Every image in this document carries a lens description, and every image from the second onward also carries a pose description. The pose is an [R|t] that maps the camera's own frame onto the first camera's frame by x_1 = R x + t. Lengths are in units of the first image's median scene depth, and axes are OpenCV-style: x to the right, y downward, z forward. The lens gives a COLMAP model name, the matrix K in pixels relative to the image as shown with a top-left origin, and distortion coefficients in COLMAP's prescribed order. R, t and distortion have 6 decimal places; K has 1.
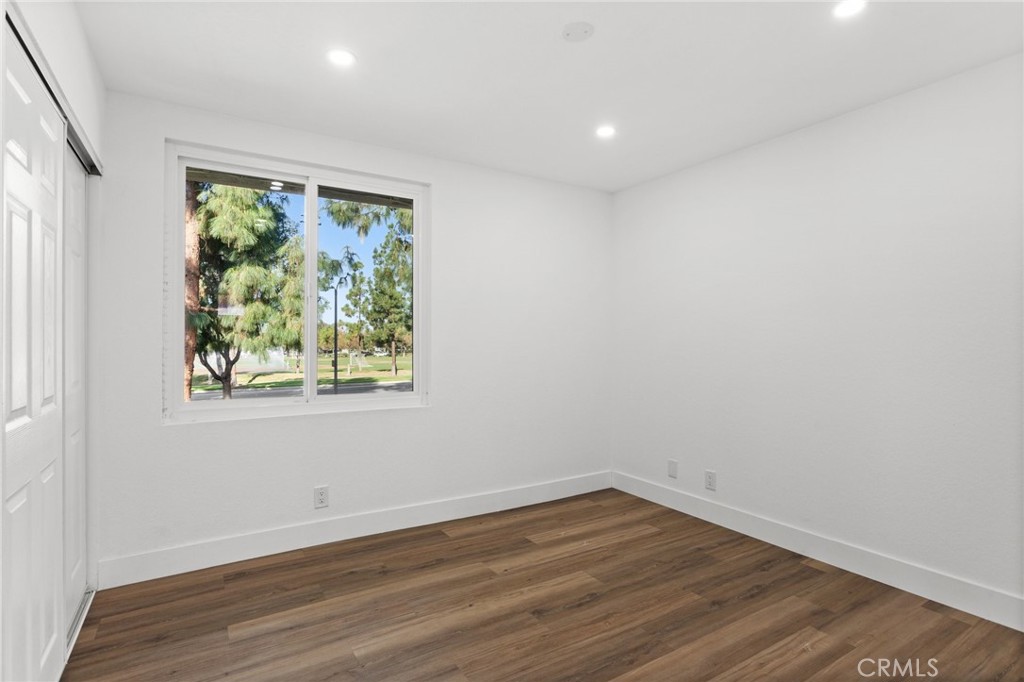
lens RADIAL K [[511.6, 0, 511.8], [0, 511.6, 340.7], [0, 0, 1]] dist [-0.002924, 0.002767]
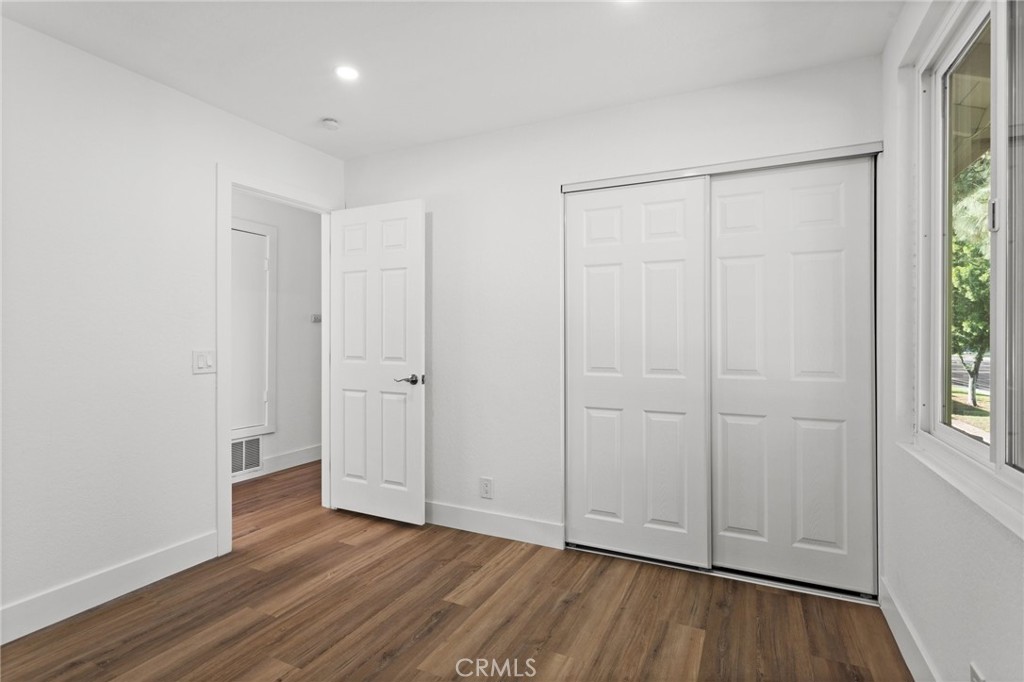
lens RADIAL K [[511.6, 0, 513.6], [0, 511.6, 339.2], [0, 0, 1]] dist [-0.002924, 0.002767]
pose [[-0.847250, 0.002761, -0.531188, 0.268547], [-0.000257, 0.999984, 0.005608, 0.005221], [0.531195, 0.004888, -0.847236, 1.670762]]
